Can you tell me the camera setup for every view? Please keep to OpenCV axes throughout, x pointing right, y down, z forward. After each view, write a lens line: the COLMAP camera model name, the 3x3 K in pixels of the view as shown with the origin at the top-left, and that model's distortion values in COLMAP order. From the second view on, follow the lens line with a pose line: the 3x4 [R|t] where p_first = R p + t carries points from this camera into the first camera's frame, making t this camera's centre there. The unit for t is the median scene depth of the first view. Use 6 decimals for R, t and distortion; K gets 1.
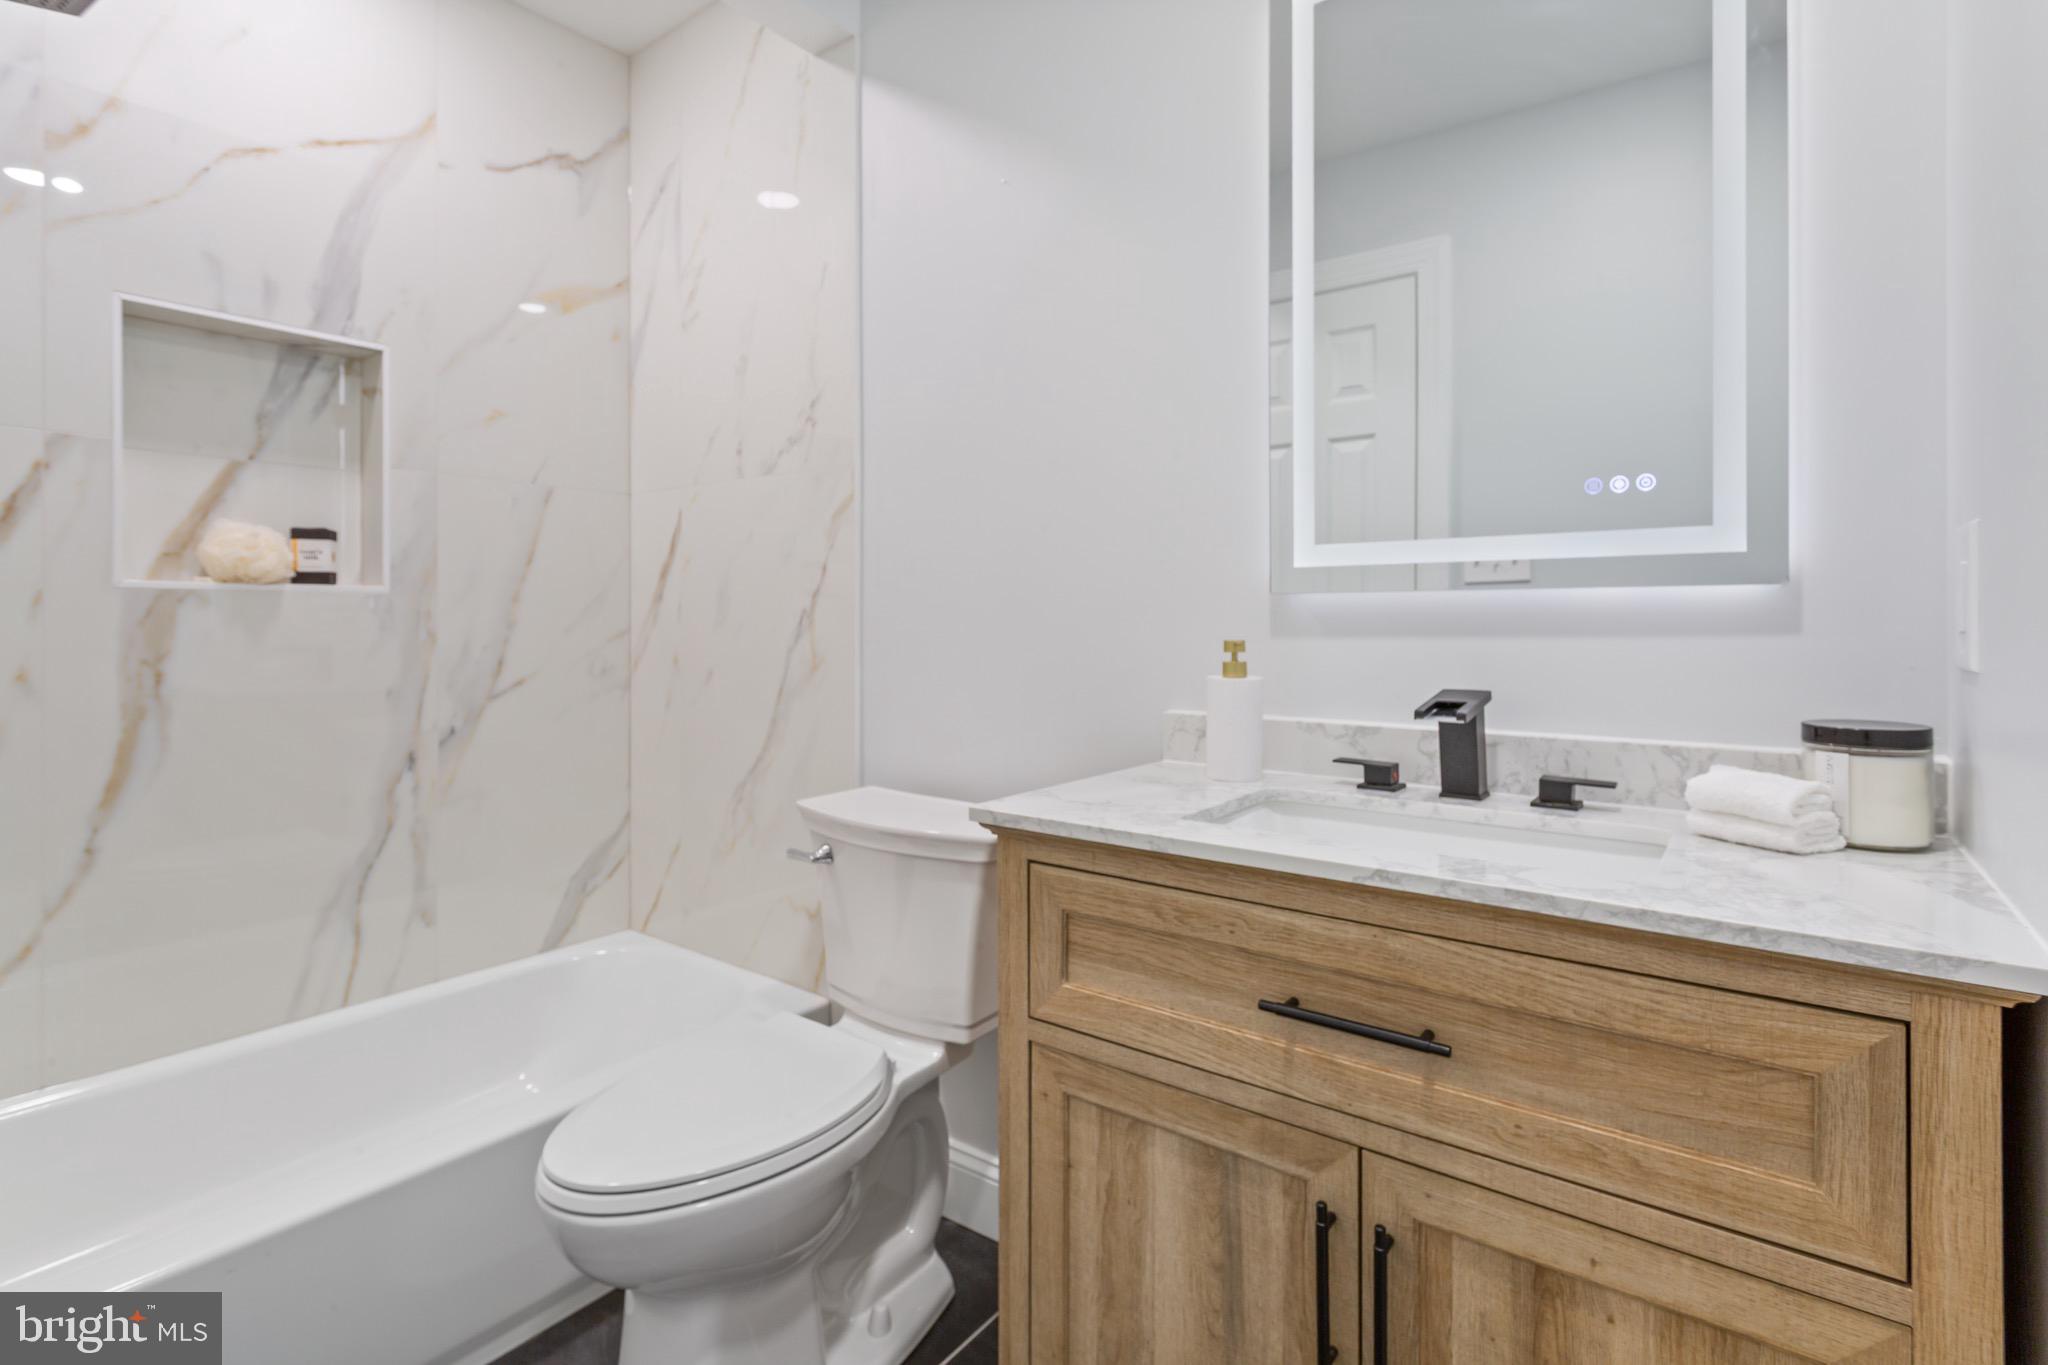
lens RADIAL K [[977.3, 0, 1040.0], [0, 977.3, 613.6], [0, 0, 1]] dist [0.000194, 0.001166]
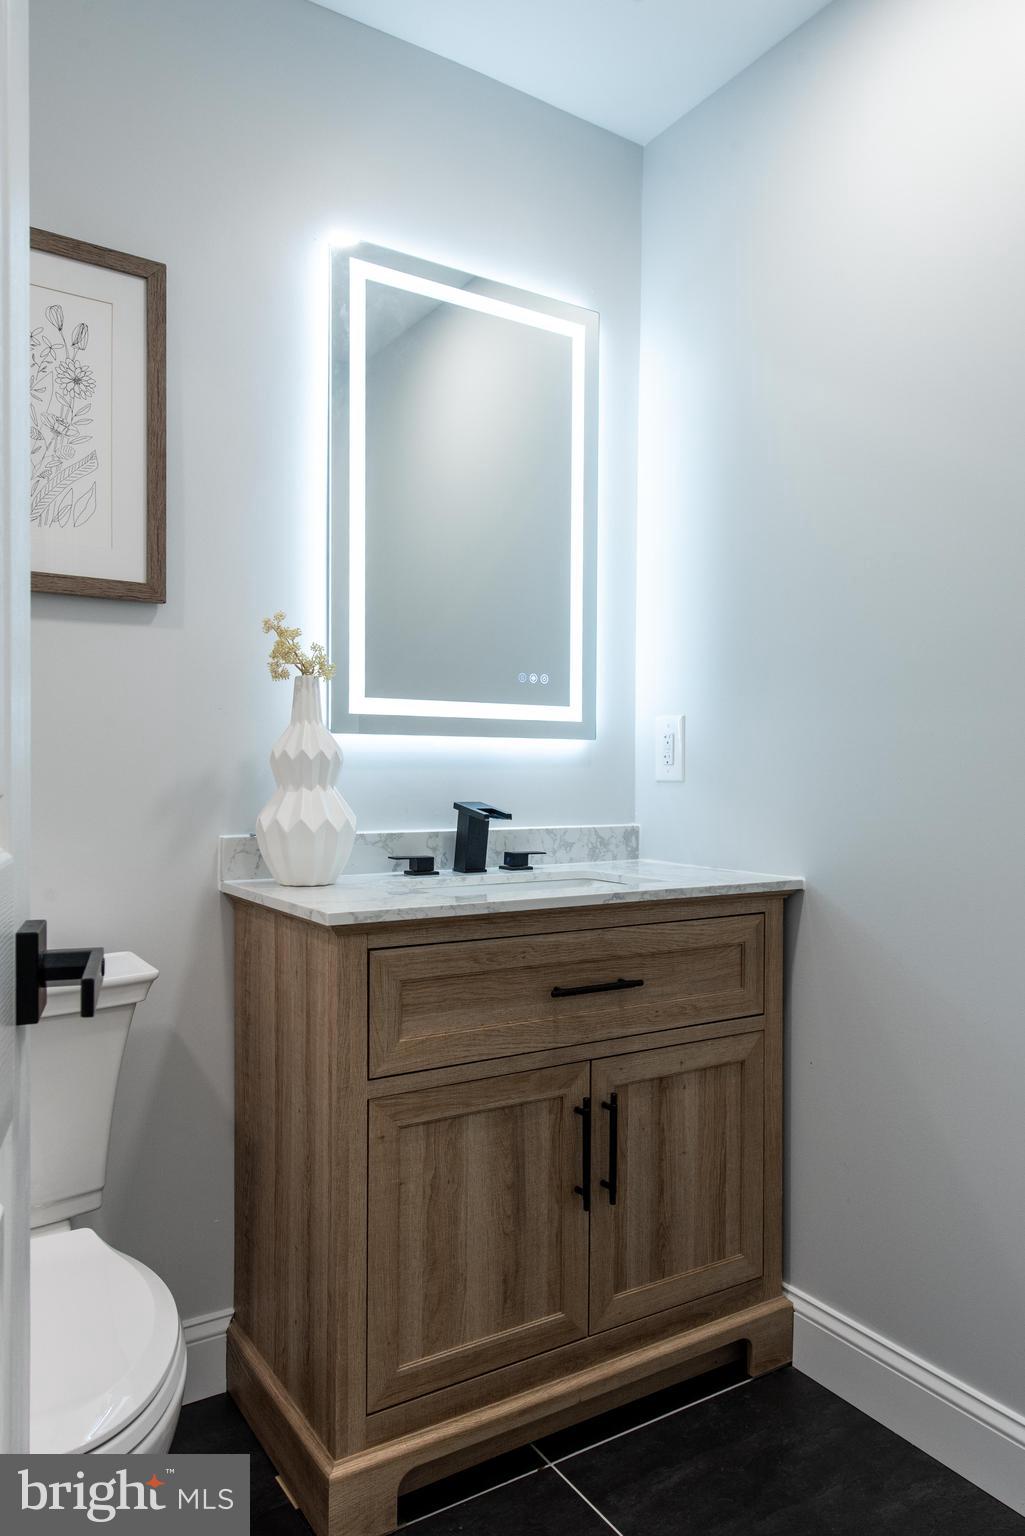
lens RADIAL K [[1031.5, 0, 513.0], [0, 1031.5, 772.9], [0, 0, 1]] dist [0.009293, 0.000131]
pose [[0.359893, 0.003465, 0.932987, -1.289901], [-0.011384, 0.999935, 0.000678, 0.038738], [-0.932924, -0.010865, 0.359909, 0.438724]]
